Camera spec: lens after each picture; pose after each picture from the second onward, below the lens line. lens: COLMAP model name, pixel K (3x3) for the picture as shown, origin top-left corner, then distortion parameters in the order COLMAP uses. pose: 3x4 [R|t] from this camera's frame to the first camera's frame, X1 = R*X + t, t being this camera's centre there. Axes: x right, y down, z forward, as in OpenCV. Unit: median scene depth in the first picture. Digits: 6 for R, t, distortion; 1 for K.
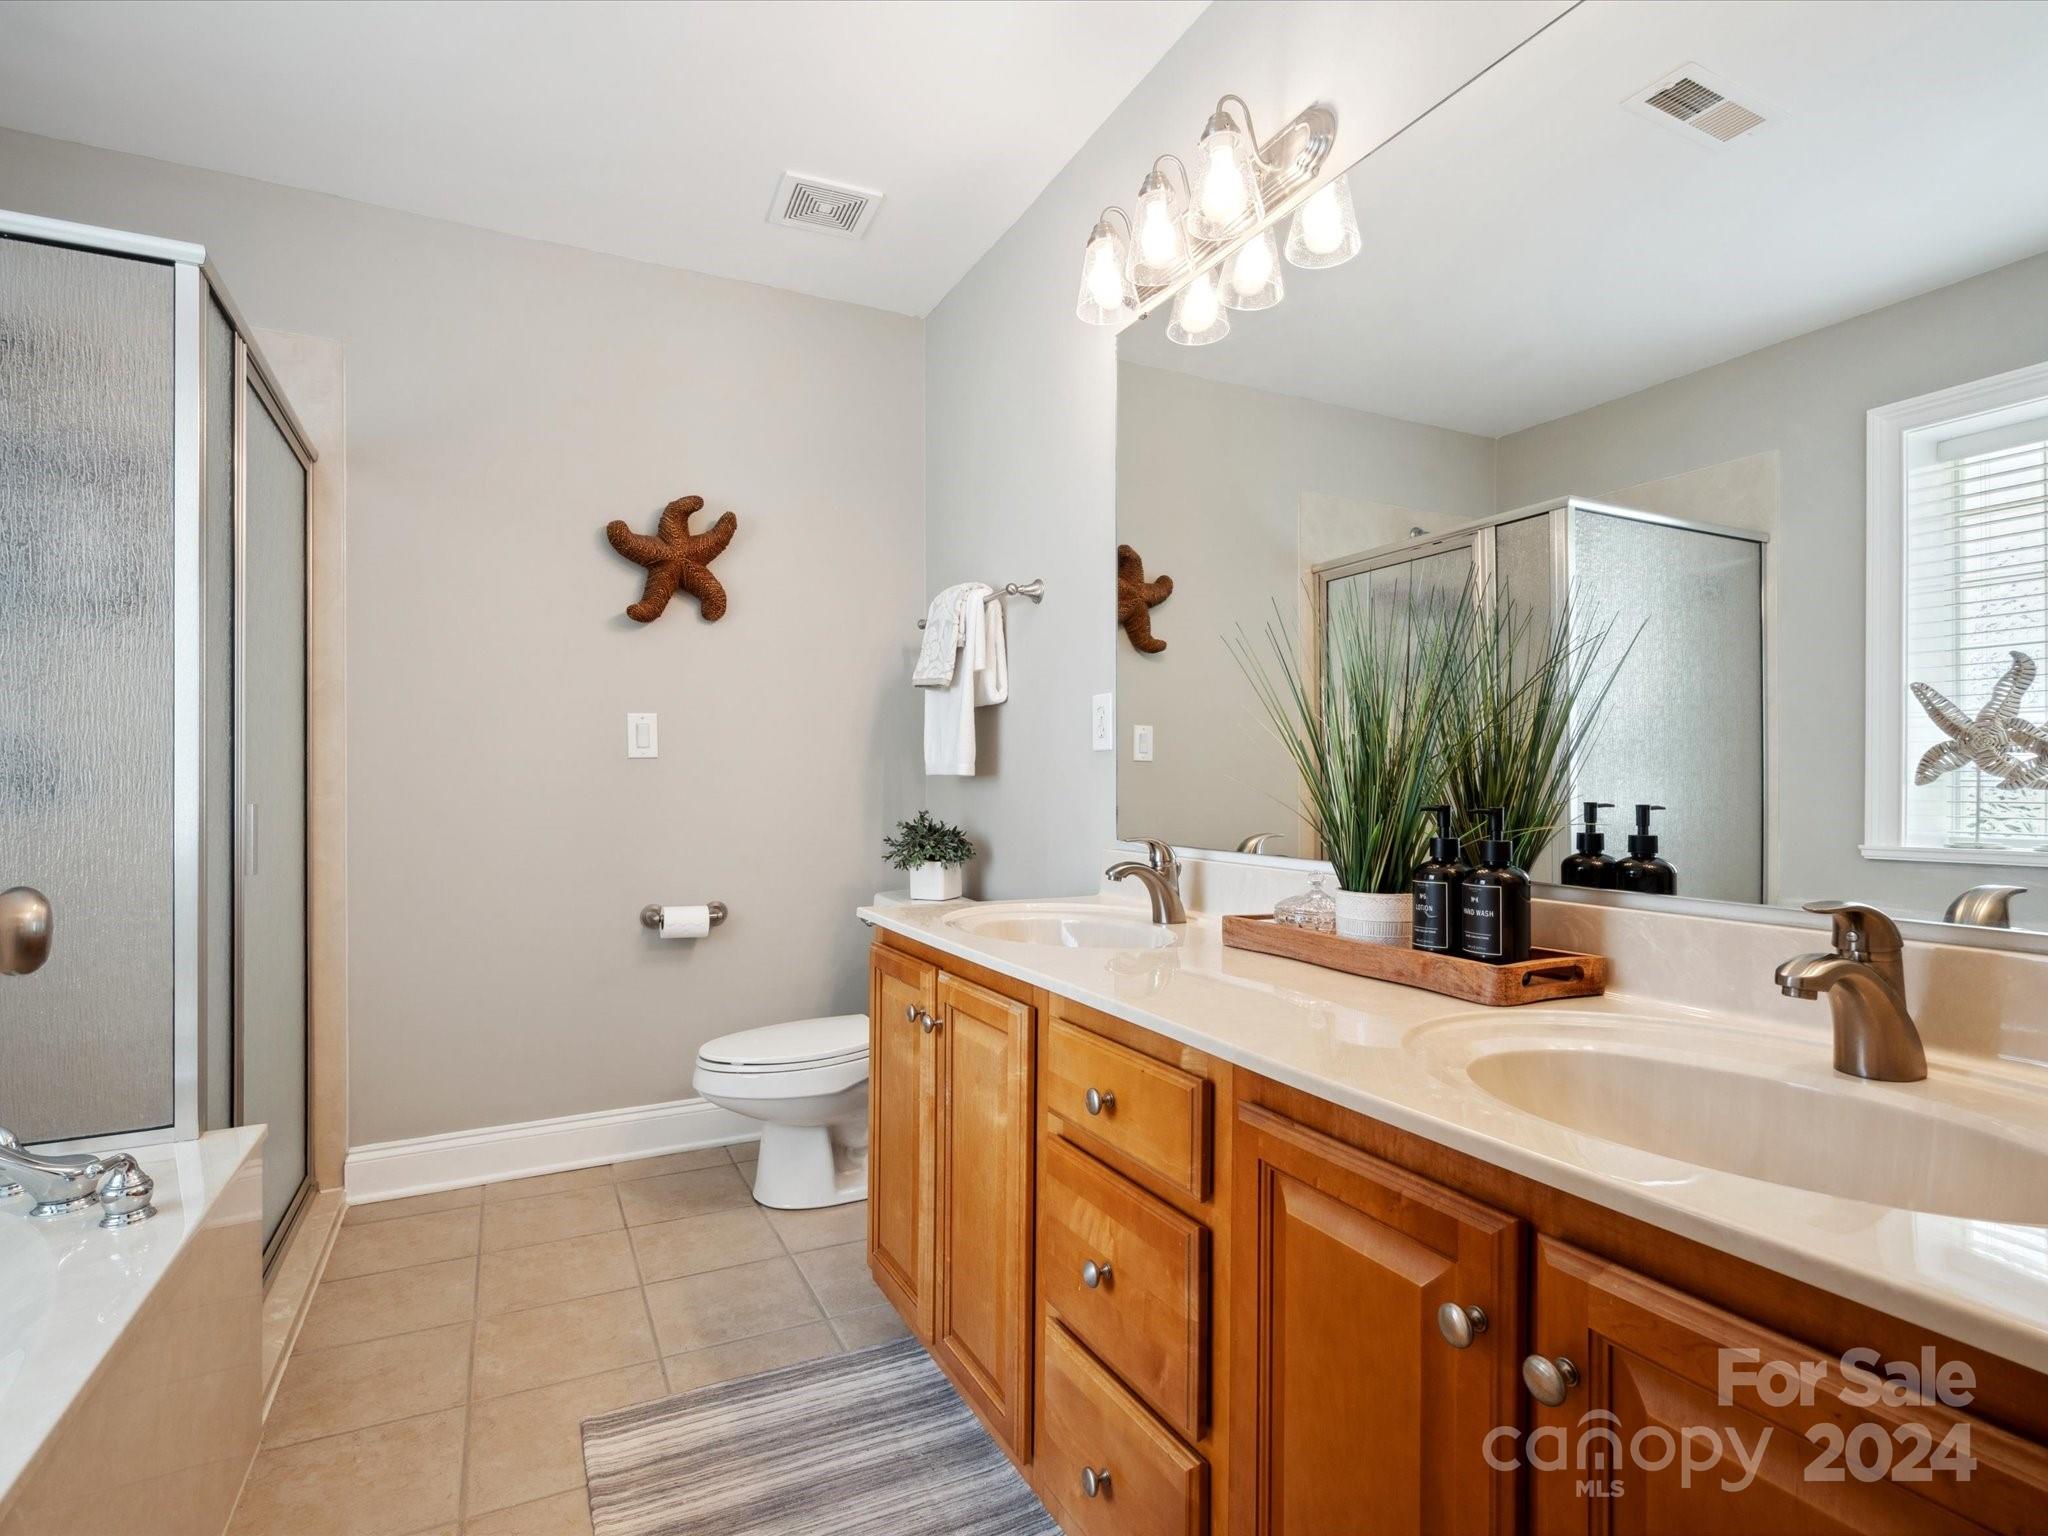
lens RADIAL K [[1027.6, 0, 1021.3], [0, 1027.6, 774.6], [0, 0, 1]] dist [0.001563, -0.000656]
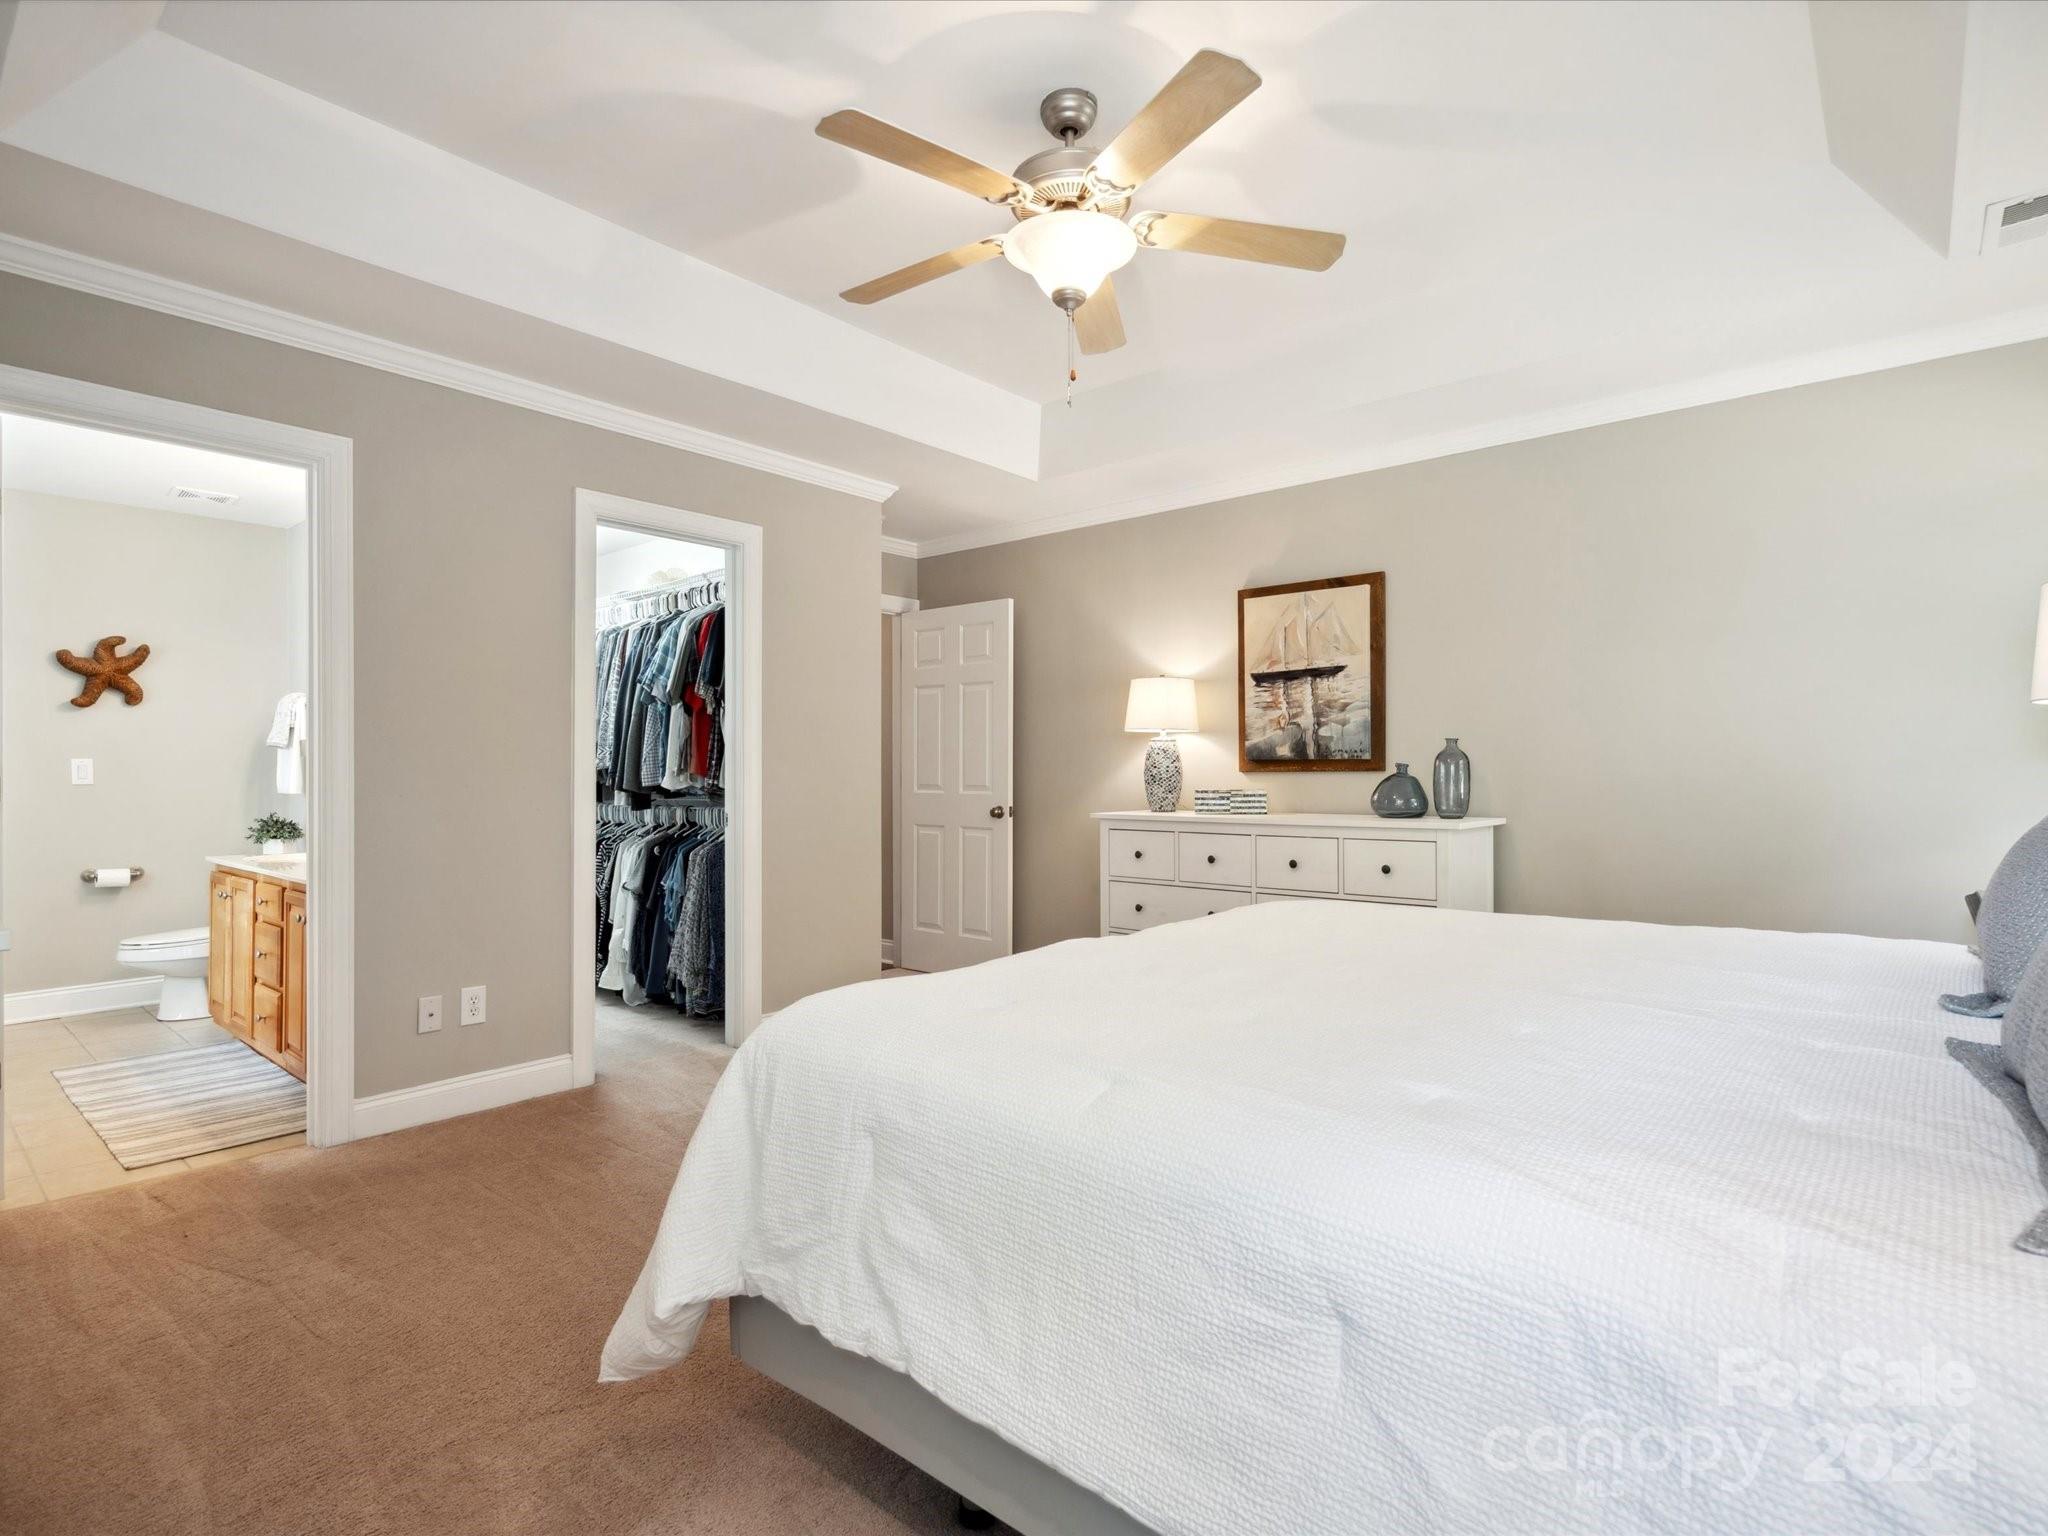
lens RADIAL K [[1027.6, 0, 1024.4], [0, 1027.6, 775.8], [0, 0, 1]] dist [0.001563, -0.000656]
pose [[0.924944, 0.001868, 0.380099, 0.453270], [-0.003612, 0.999986, 0.003875, -0.043307], [-0.380086, -0.004957, 0.924938, -1.236942]]
